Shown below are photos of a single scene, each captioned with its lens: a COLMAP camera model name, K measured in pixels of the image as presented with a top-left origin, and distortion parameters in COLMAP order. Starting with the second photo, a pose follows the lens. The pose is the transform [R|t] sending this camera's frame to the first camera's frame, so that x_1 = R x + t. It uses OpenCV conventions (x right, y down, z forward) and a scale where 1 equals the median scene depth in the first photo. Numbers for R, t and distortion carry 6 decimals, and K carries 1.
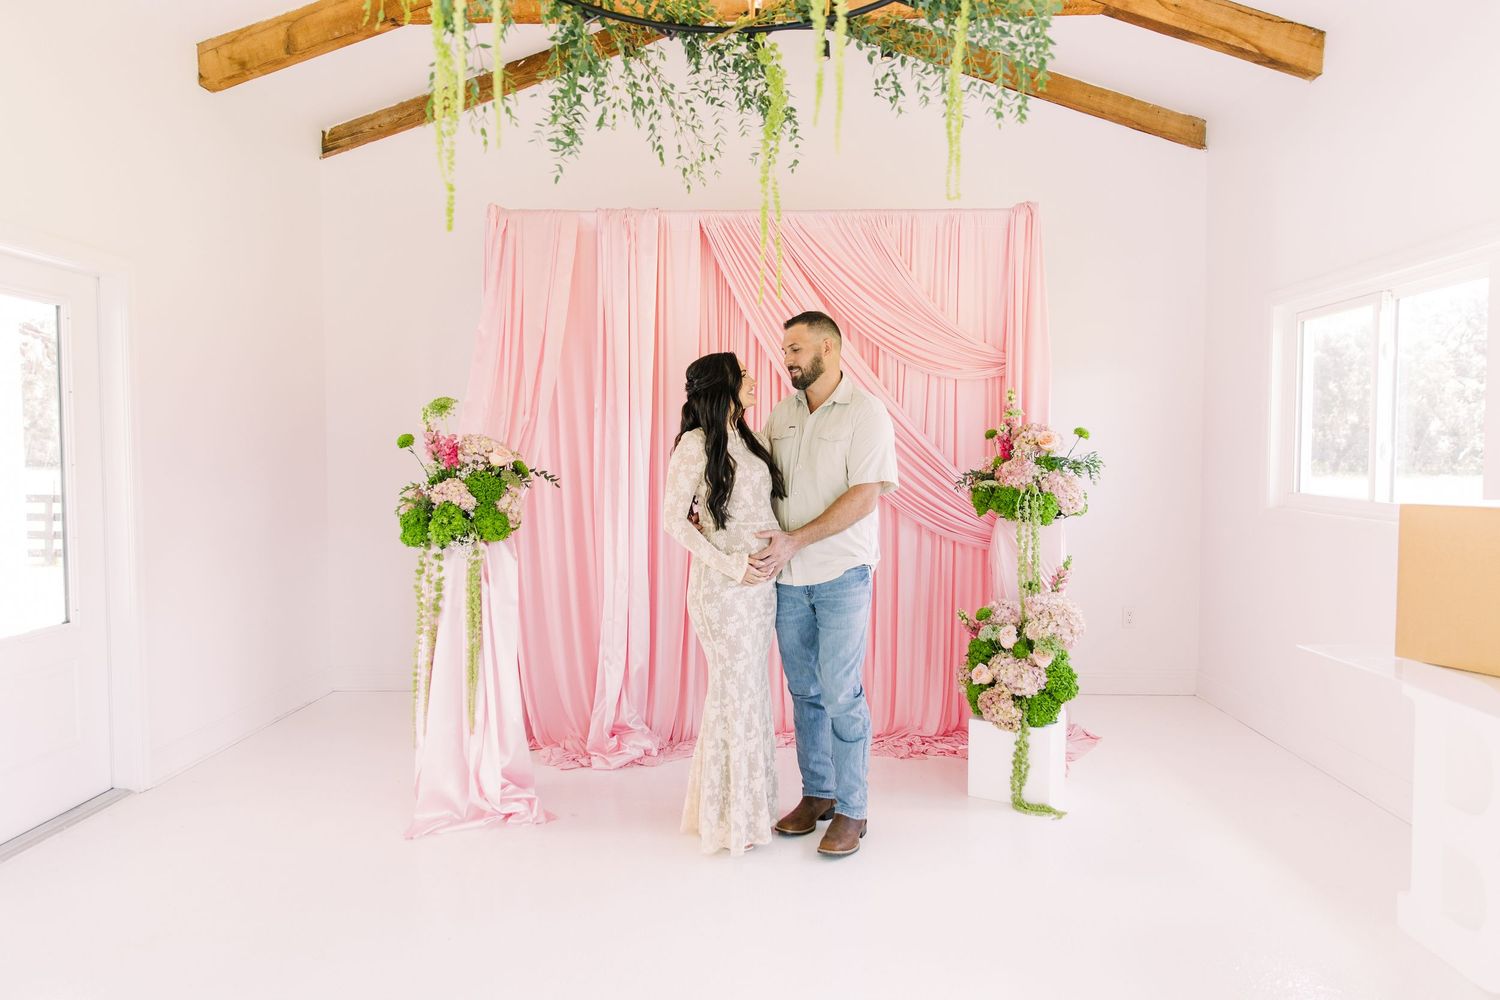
lens RADIAL K [[1040.7, 0, 760.7], [0, 1040.7, 500.3], [0, 0, 1]] dist [0.011935, 0.003534]
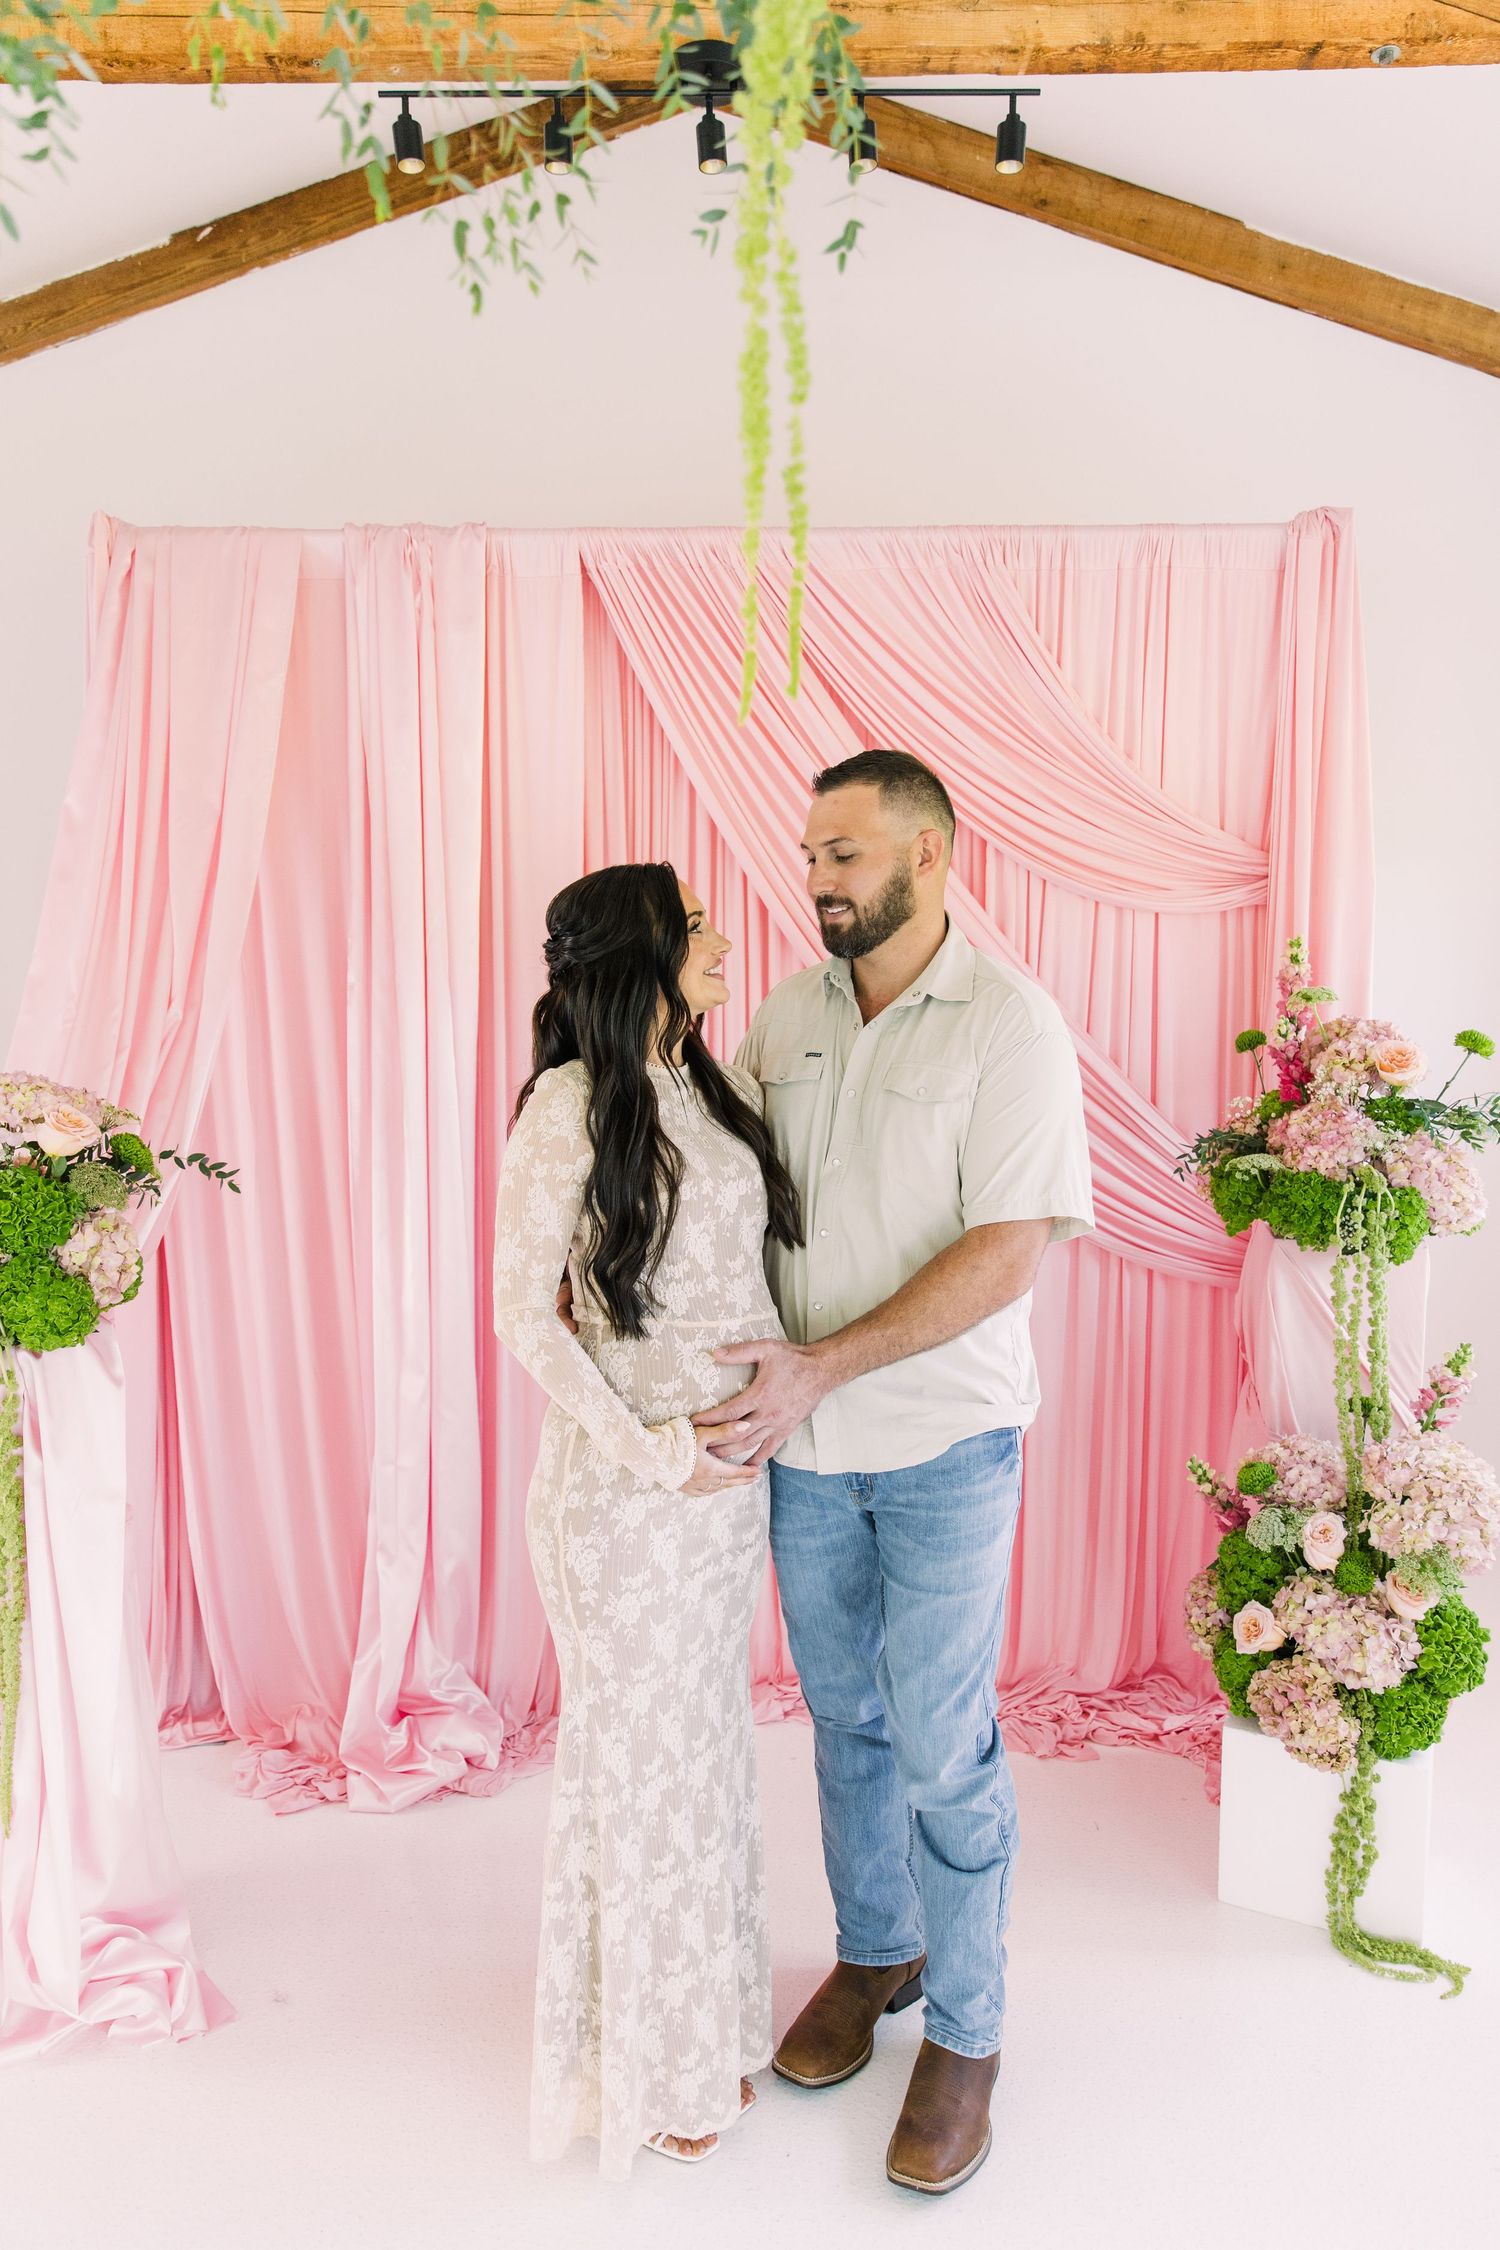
lens RADIAL K [[1561.0, 0, 747.9], [0, 1561.0, 1125.7], [0, 0, 1]] dist [0.011935, 0.003534]
pose [[0.999710, -0.008605, 0.022504, -0.005581], [0.007626, 0.999036, 0.043234, -0.062950], [-0.022855, -0.043050, 0.998811, 0.375856]]
